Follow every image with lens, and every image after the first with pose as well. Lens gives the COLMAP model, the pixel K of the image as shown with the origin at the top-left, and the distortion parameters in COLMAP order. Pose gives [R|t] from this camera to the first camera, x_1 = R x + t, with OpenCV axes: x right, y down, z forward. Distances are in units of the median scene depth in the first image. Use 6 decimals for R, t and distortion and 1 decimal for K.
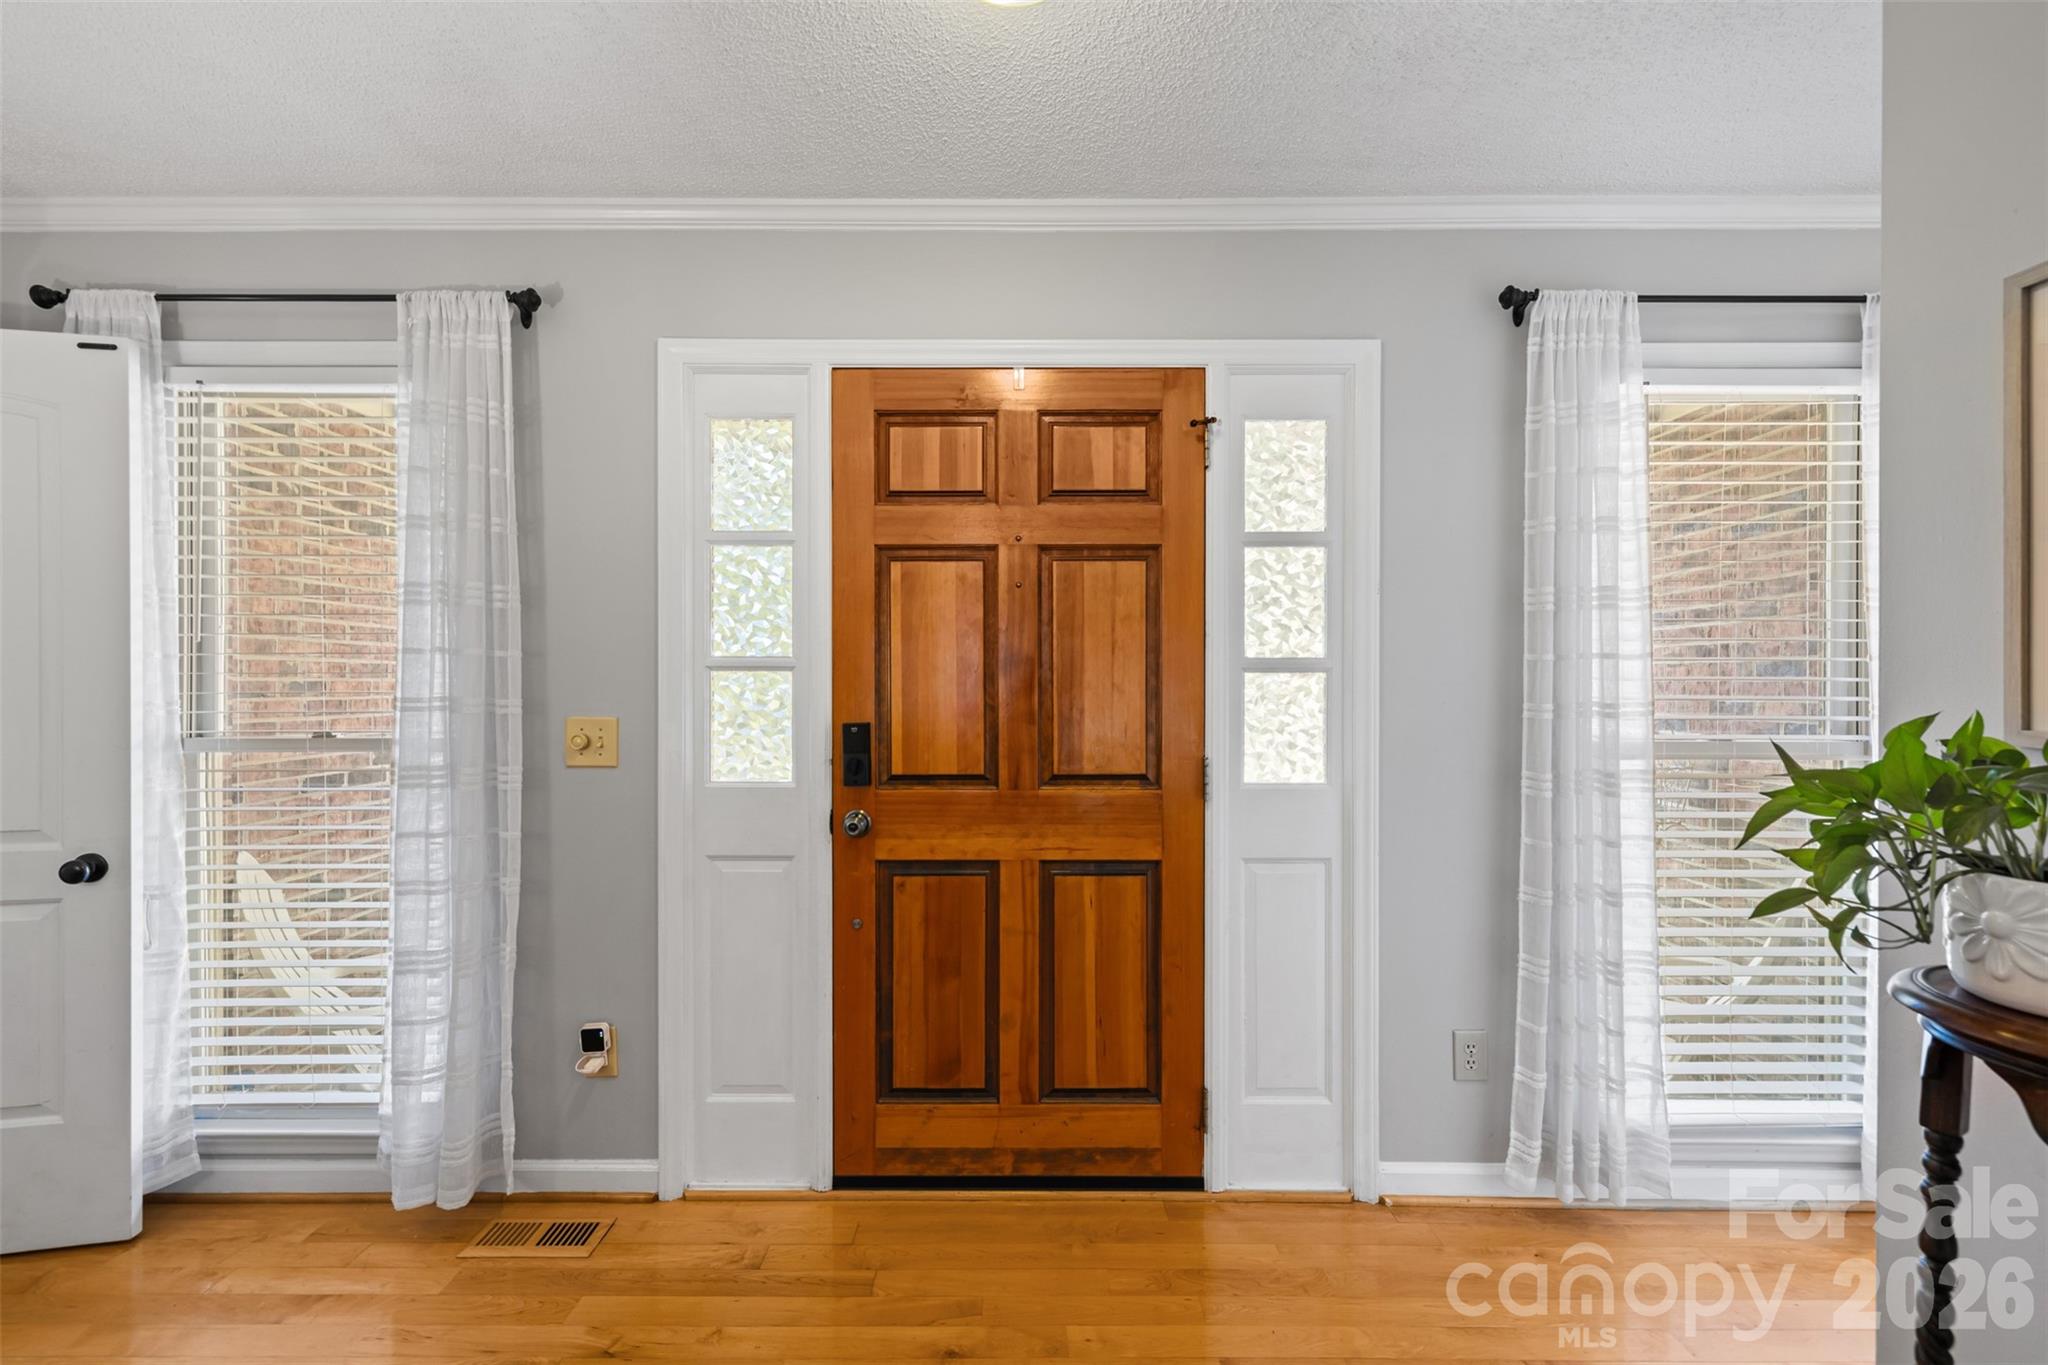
lens RADIAL K [[877.7, 0, 1019.8], [0, 877.7, 688.7], [0, 0, 1]] dist [0.004200, -0.000617]
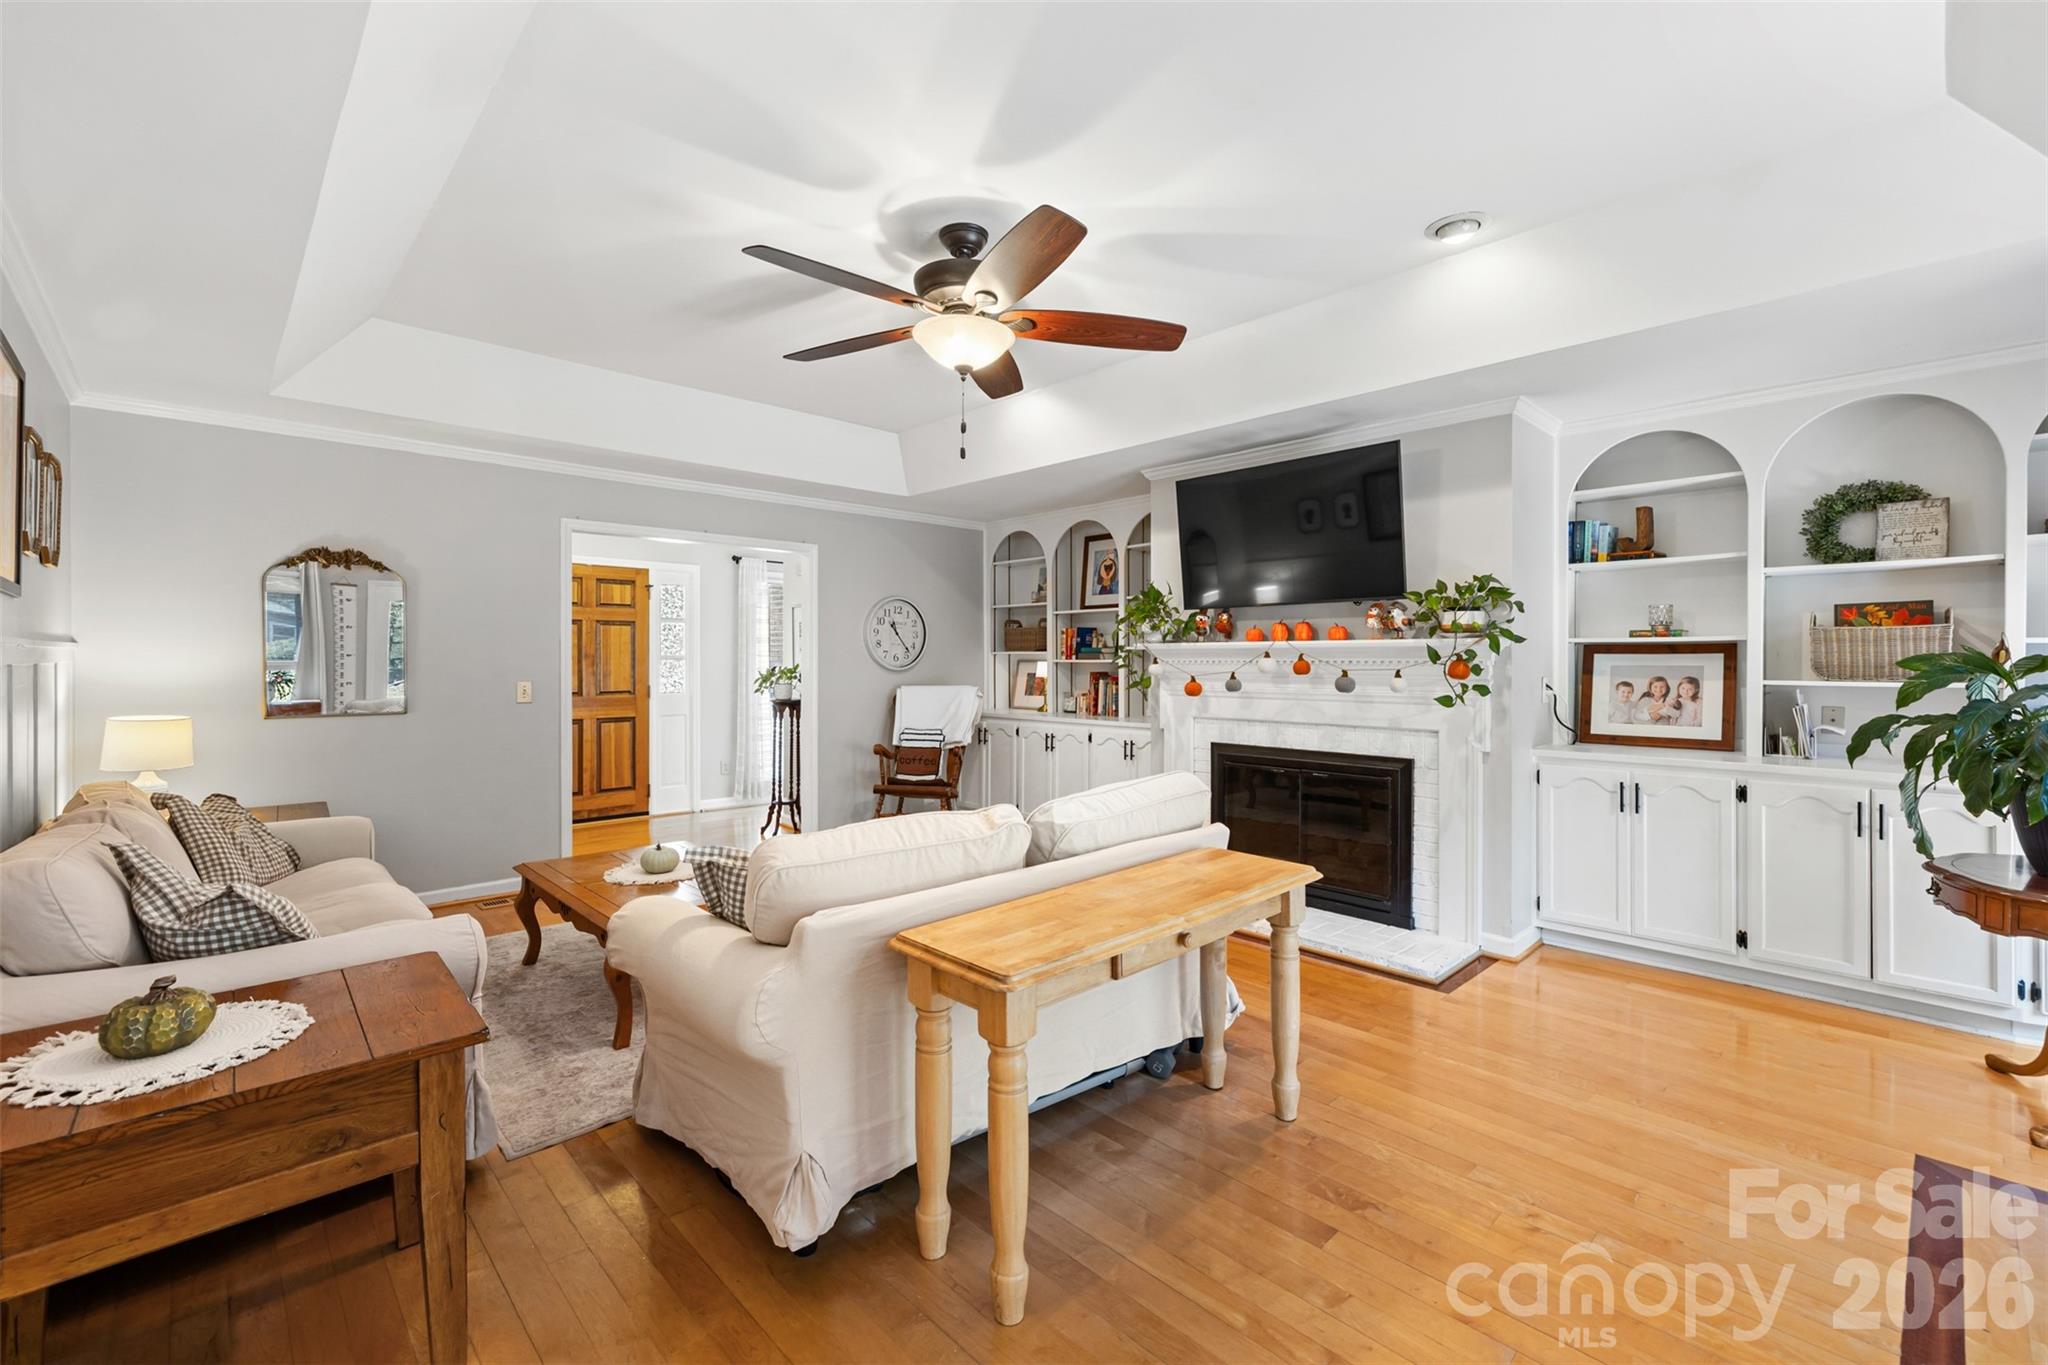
lens RADIAL K [[877.7, 0, 1029.1], [0, 877.7, 655.6], [0, 0, 1]] dist [0.004200, -0.000617]
pose [[0.719519, 0.000649, 0.694472, -1.070944], [0.004829, 0.999971, -0.005938, -0.007786], [-0.694456, 0.007627, 0.719495, -2.411653]]
